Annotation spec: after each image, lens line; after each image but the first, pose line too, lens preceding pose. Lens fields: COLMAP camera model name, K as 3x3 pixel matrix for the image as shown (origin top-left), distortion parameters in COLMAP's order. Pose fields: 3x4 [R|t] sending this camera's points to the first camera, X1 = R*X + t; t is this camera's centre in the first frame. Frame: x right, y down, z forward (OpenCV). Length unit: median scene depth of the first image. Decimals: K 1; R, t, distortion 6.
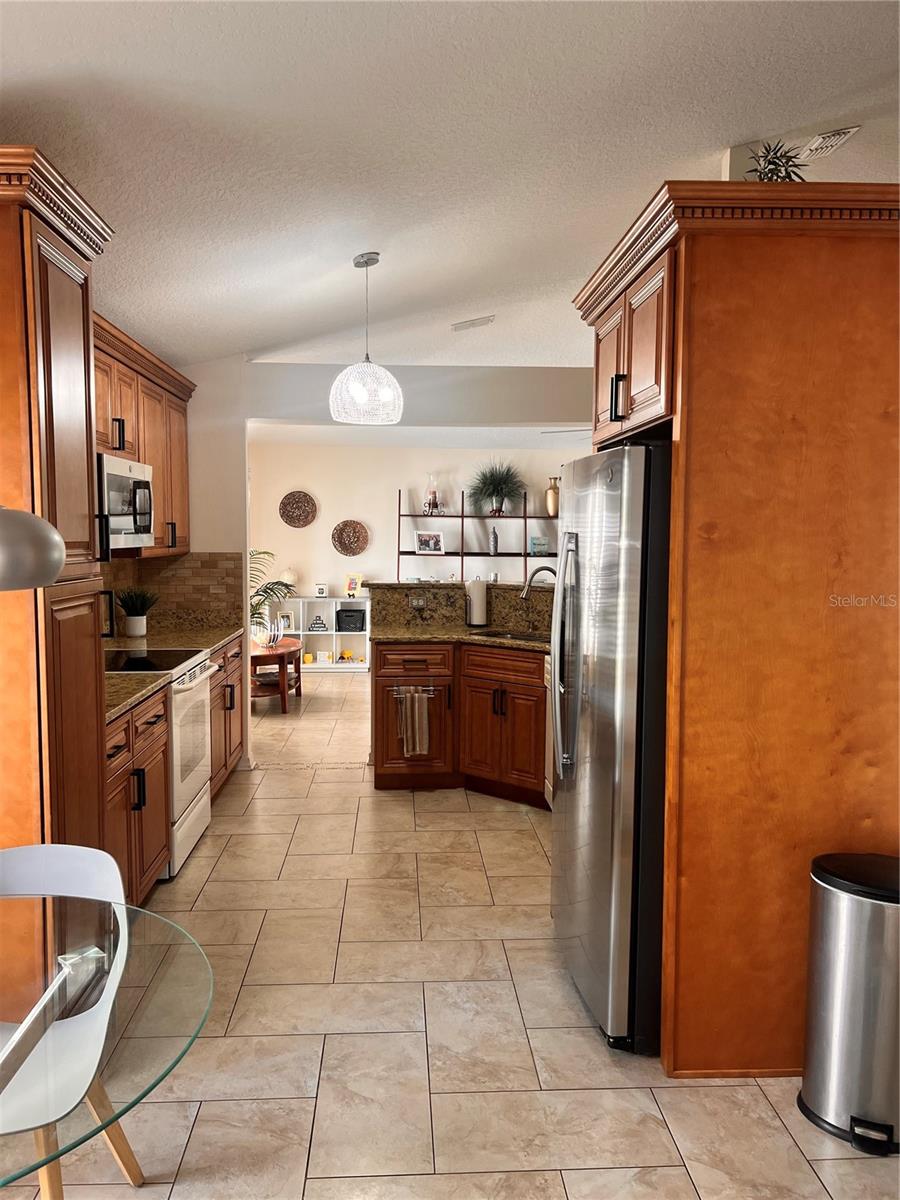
lens RADIAL K [[909.5, 0, 448.0], [0, 909.5, 602.7], [0, 0, 1]] dist [-0.035312, -0.004265]
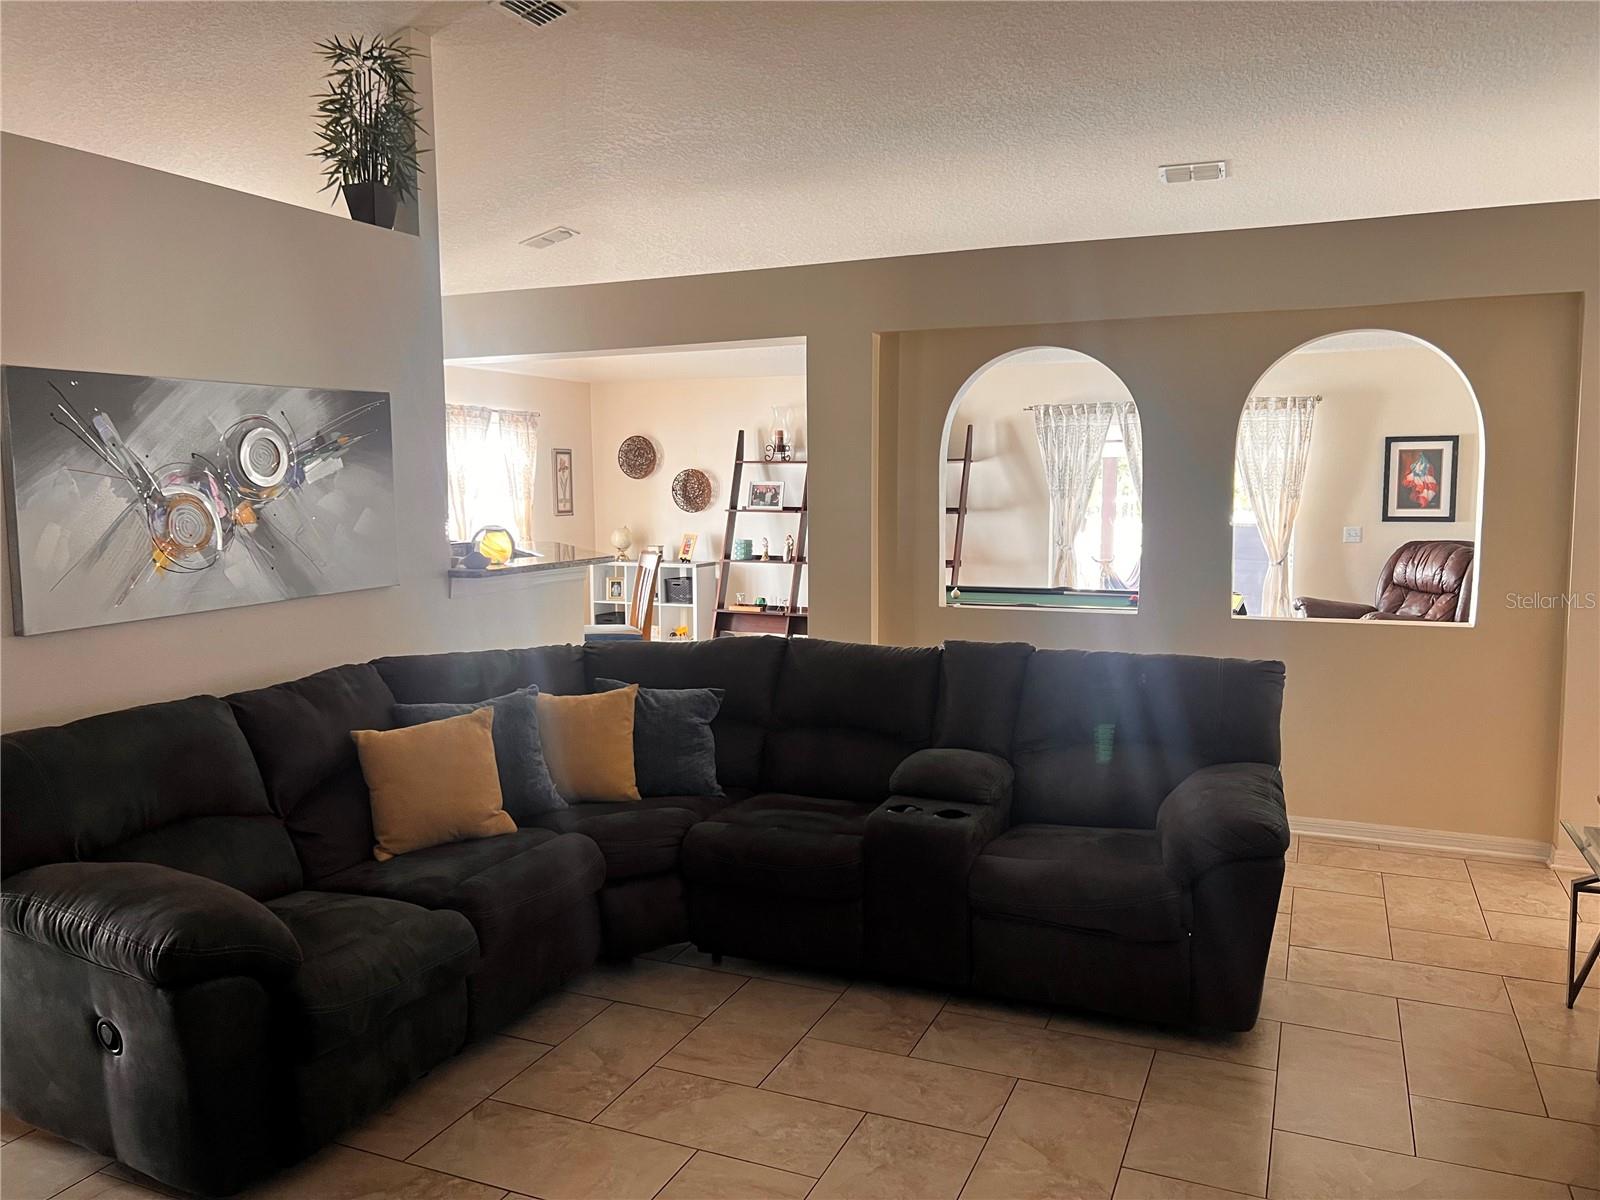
lens RADIAL K [[1212.7, 0, 799.6], [0, 1212.7, 599.9], [0, 0, 1]] dist [-0.035312, -0.004265]
pose [[0.893557, 0.031321, -0.447856, 0.487408], [-0.021931, 0.999418, 0.026138, -0.002629], [0.448414, -0.013534, 0.893724, 0.055396]]
